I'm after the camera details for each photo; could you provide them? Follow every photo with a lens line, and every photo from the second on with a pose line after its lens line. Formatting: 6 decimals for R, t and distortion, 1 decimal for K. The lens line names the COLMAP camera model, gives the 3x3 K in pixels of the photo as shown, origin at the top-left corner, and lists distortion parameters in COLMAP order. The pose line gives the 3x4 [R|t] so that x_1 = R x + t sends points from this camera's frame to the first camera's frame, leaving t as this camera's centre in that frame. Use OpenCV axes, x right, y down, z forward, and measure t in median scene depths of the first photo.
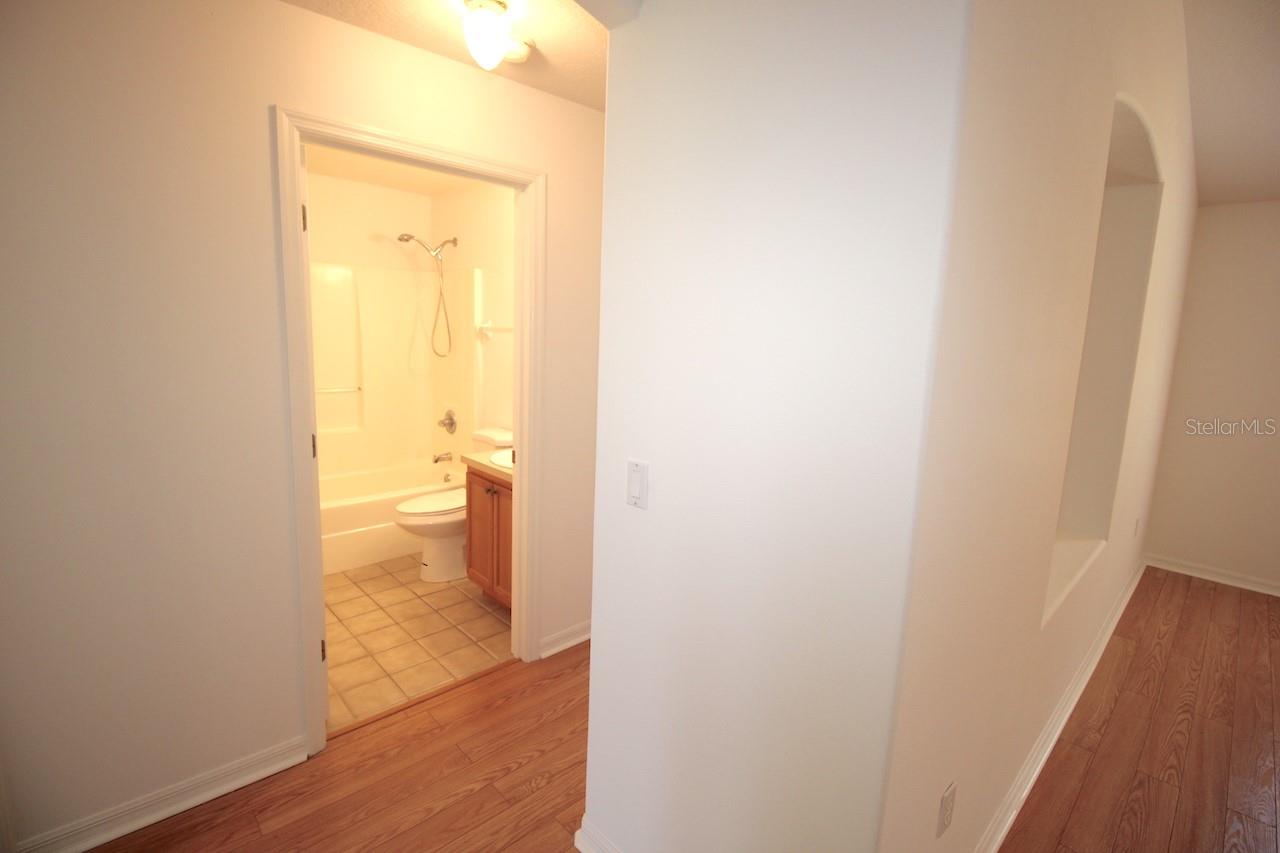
lens RADIAL K [[590.5, 0, 645.7], [0, 590.5, 408.6], [0, 0, 1]] dist [-0.008665, -0.007086]
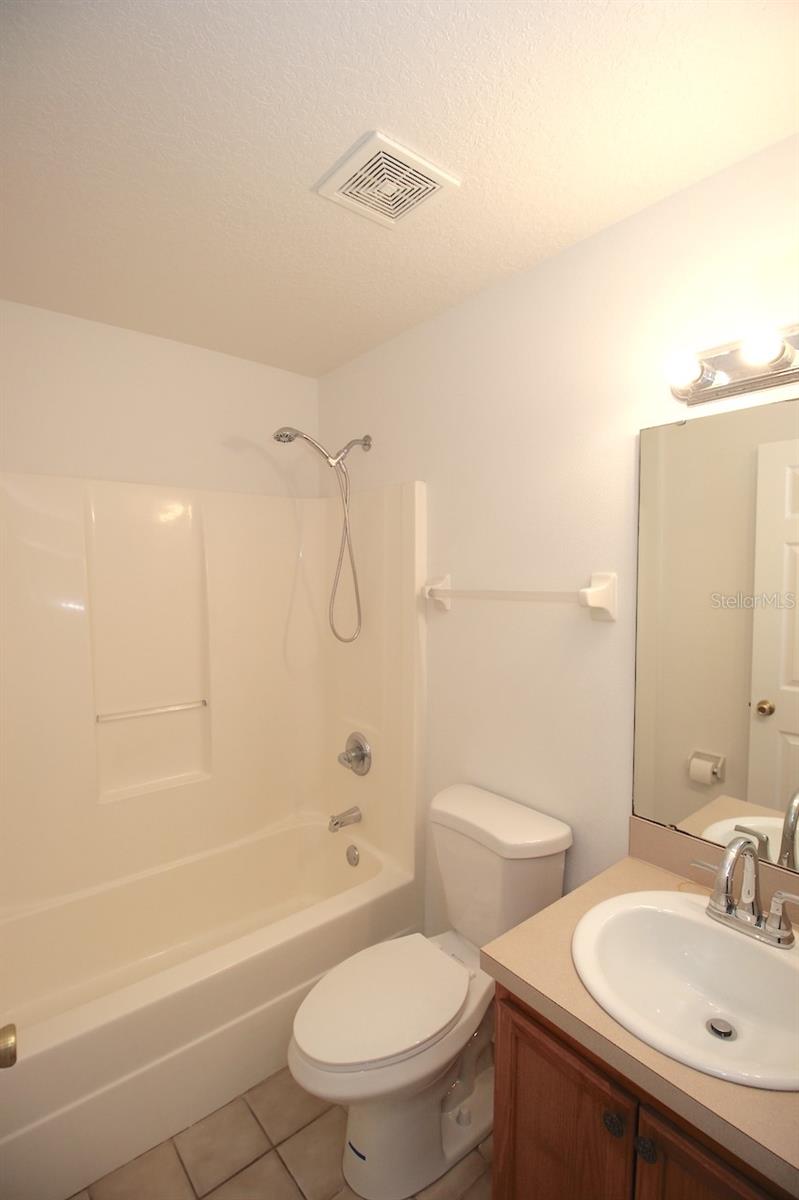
lens RADIAL K [[553.6, 0, 406.7], [0, 553.6, 594.3], [0, 0, 1]] dist [-0.008665, -0.007086]
pose [[0.995814, -0.034003, -0.084848, -0.257685], [0.025988, 0.995248, -0.093844, -0.087746], [0.087636, 0.091246, 0.991965, 0.507249]]
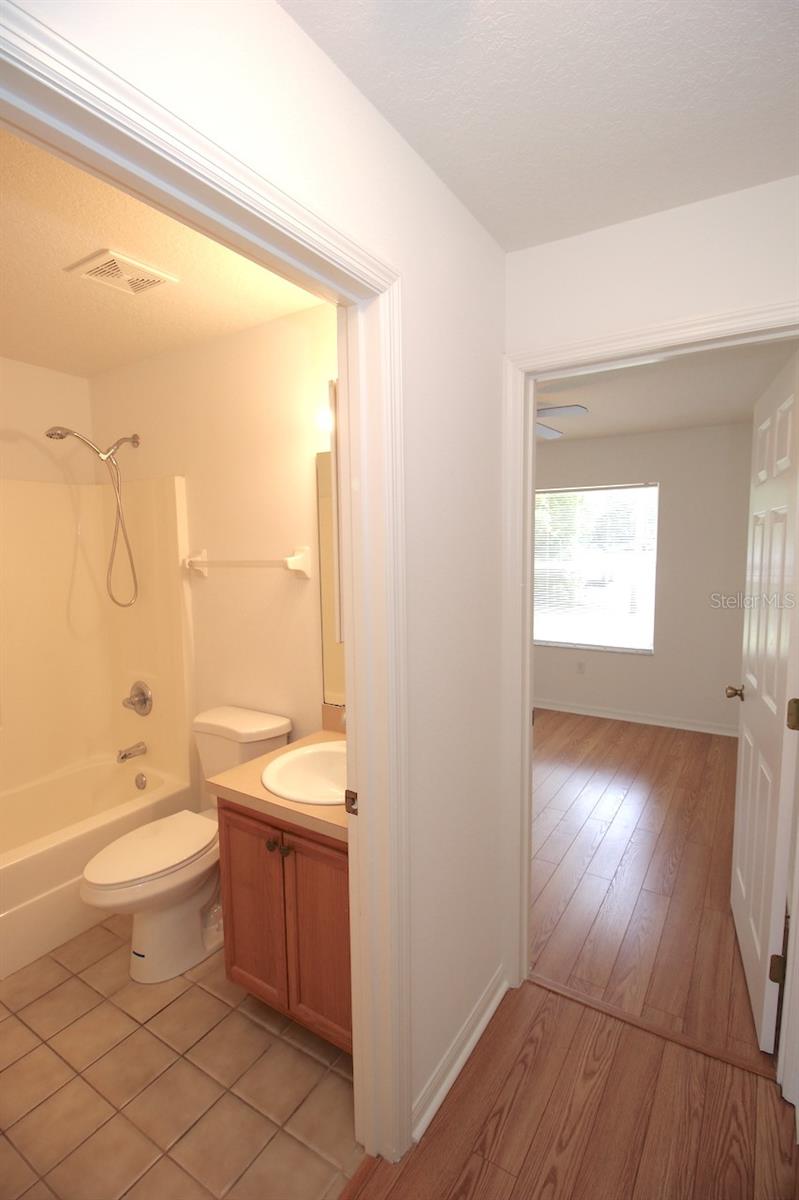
lens RADIAL K [[553.6, 0, 410.9], [0, 553.6, 595.2], [0, 0, 1]] dist [-0.008665, -0.007086]
pose [[0.969609, -0.070834, 0.234182, -0.184183], [0.079739, 0.996401, -0.028764, -0.060190], [-0.231302, 0.046563, 0.971767, 0.320902]]
